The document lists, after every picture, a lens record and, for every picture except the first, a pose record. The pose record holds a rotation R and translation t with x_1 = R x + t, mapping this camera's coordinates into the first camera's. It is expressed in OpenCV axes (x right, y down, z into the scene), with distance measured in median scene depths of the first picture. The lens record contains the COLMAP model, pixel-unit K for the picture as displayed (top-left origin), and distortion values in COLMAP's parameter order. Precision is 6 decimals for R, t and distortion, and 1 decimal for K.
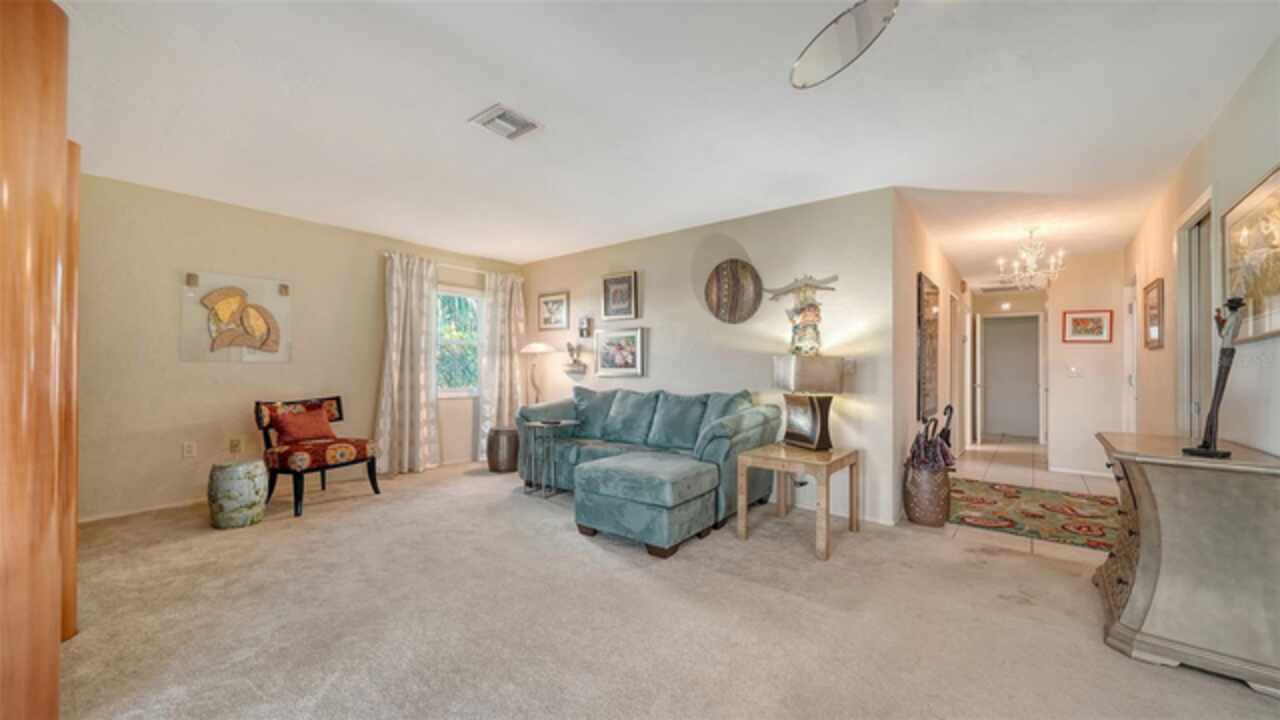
lens RADIAL K [[480.9, 0, 643.1], [0, 480.9, 361.8], [0, 0, 1]] dist [-0.006432, -0.000156]
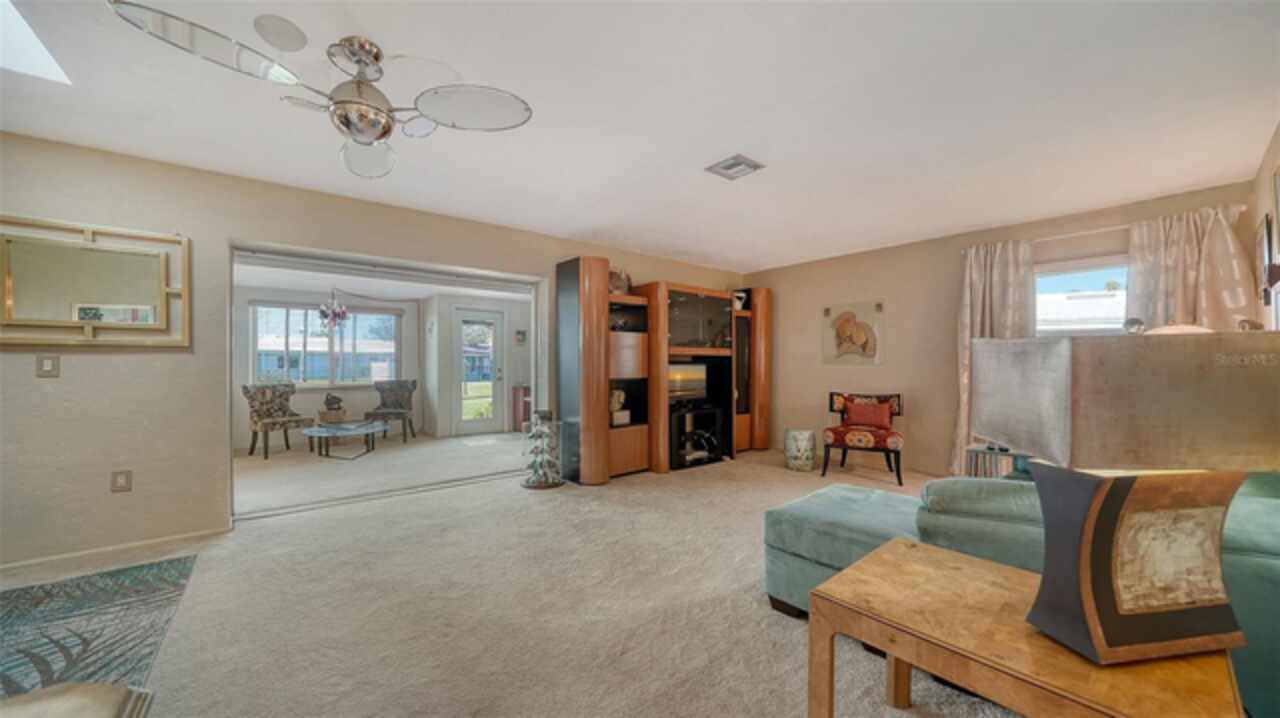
lens RADIAL K [[447.7, 0, 633.2], [0, 447.7, 365.5], [0, 0, 1]] dist [-0.012762, 0.000341]
pose [[-0.207015, -0.003988, -0.978330, 0.545561], [0.015420, 0.999854, -0.007339, 0.002695], [0.978216, -0.016605, -0.206923, 0.611558]]
